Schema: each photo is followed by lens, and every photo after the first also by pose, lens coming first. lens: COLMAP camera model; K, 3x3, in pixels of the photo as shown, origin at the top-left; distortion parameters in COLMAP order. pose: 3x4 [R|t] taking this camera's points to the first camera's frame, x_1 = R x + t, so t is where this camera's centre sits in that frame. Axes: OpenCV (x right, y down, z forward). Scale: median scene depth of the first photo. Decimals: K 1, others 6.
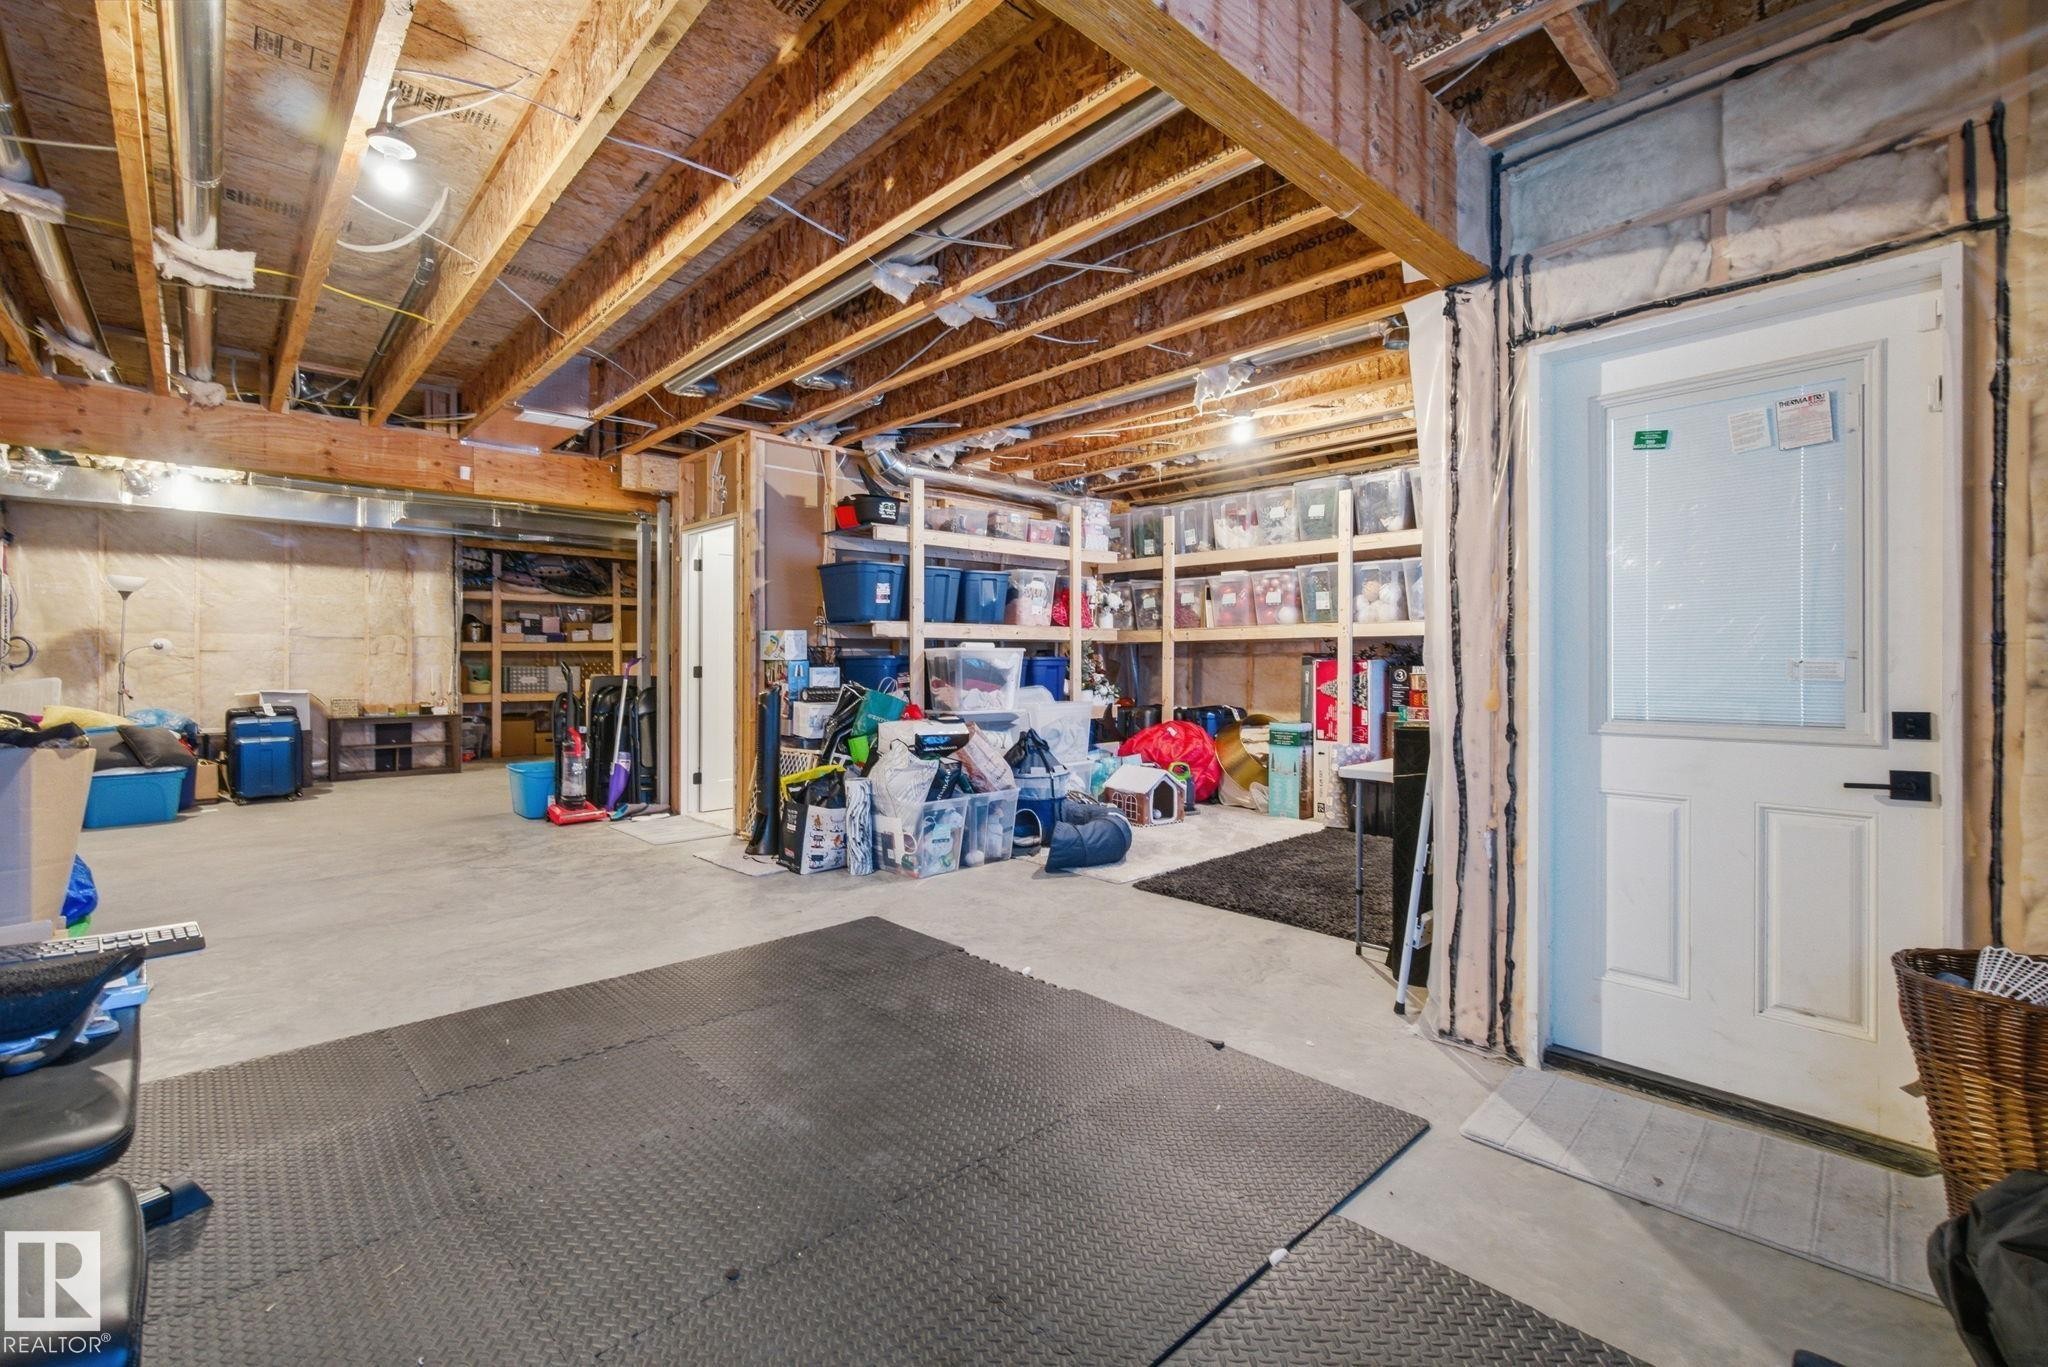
lens RADIAL K [[878.9, 0, 1017.3], [0, 878.9, 669.0], [0, 0, 1]] dist [-0.010285, 0.001049]
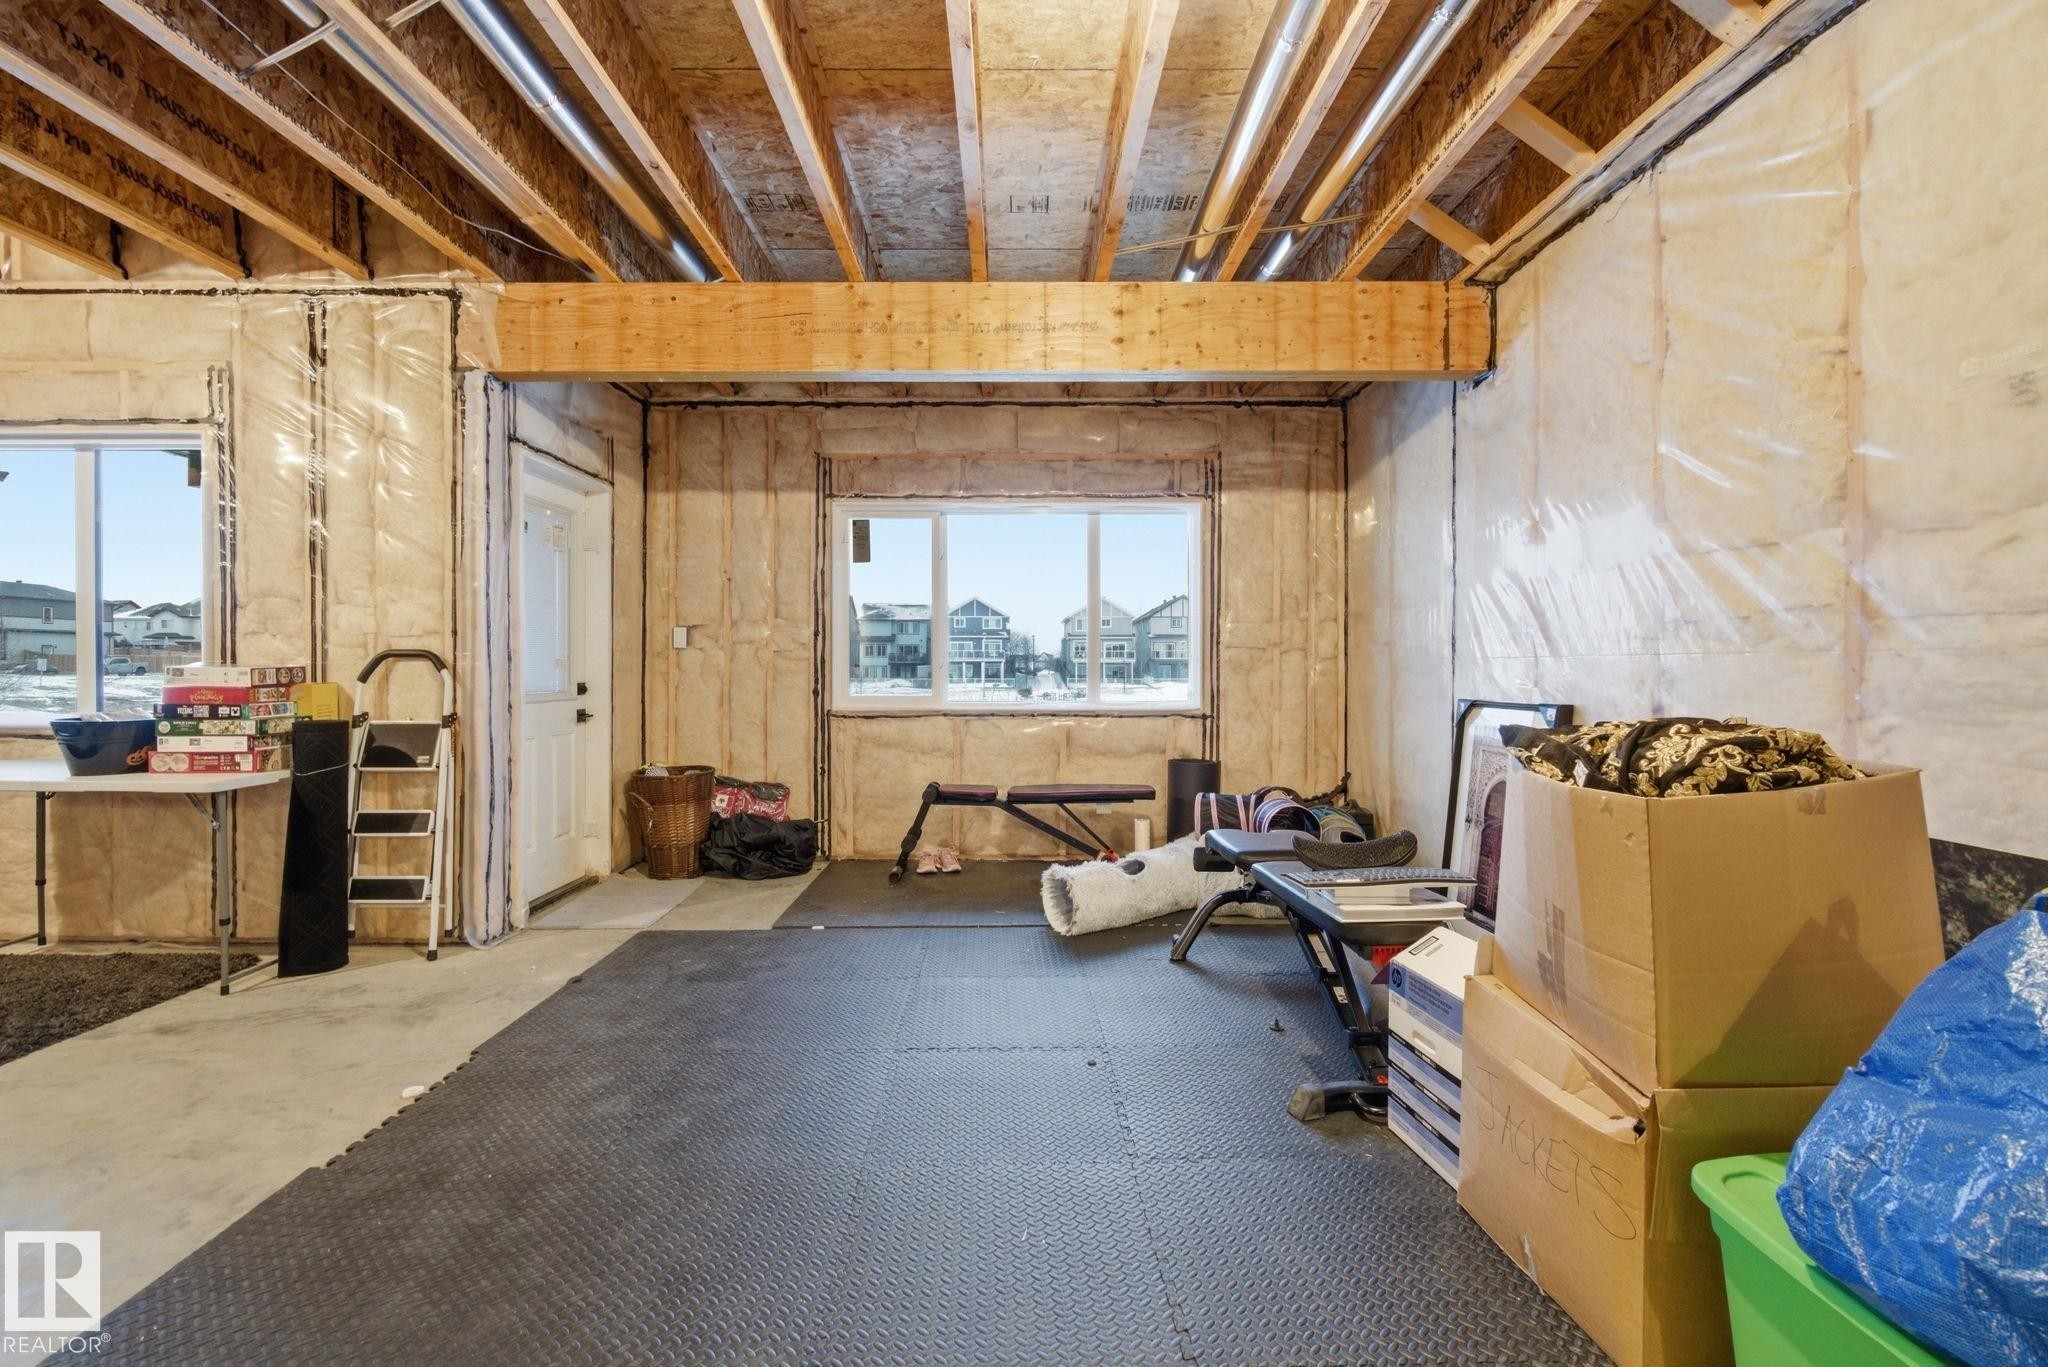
lens RADIAL K [[878.9, 0, 1017.3], [0, 878.9, 669.0], [0, 0, 1]] dist [-0.010285, 0.001049]
pose [[-0.735808, -0.004836, 0.677173, -0.961440], [-0.000858, 0.999980, 0.006210, -0.000148], [-0.677190, 0.003988, -0.735798, 1.395481]]
